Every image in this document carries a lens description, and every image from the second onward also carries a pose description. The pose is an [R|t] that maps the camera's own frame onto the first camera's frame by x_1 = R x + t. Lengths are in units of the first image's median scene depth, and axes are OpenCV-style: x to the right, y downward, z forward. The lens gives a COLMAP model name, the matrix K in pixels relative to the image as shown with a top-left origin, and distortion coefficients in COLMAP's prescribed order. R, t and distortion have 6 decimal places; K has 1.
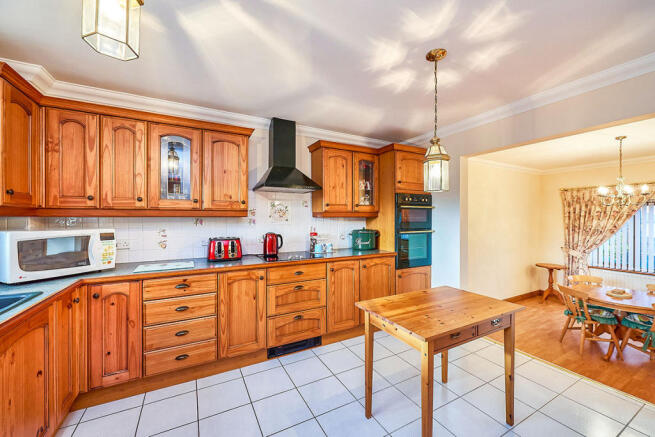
lens RADIAL K [[263.1, 0, 330.6], [0, 263.1, 217.1], [0, 0, 1]] dist [-0.000611, -0.000156]
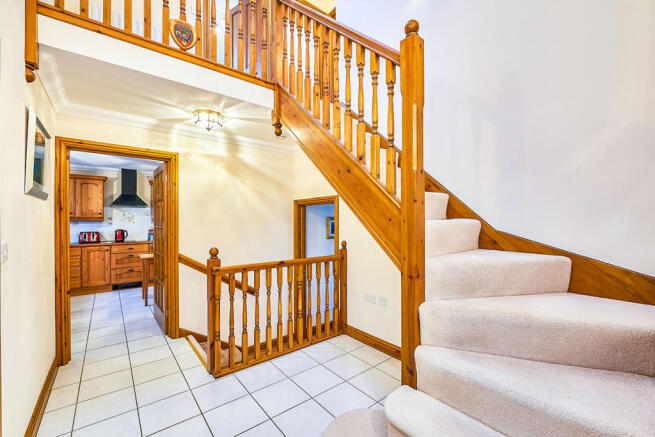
lens RADIAL K [[279.3, 0, 329.5], [0, 279.3, 218.7], [0, 0, 1]] dist [0.000190, -0.000117]
pose [[0.979727, -0.000547, 0.200338, 0.986117], [0.000747, 0.999999, -0.000921, -0.016223], [-0.200338, 0.001052, 0.979726, -1.475538]]
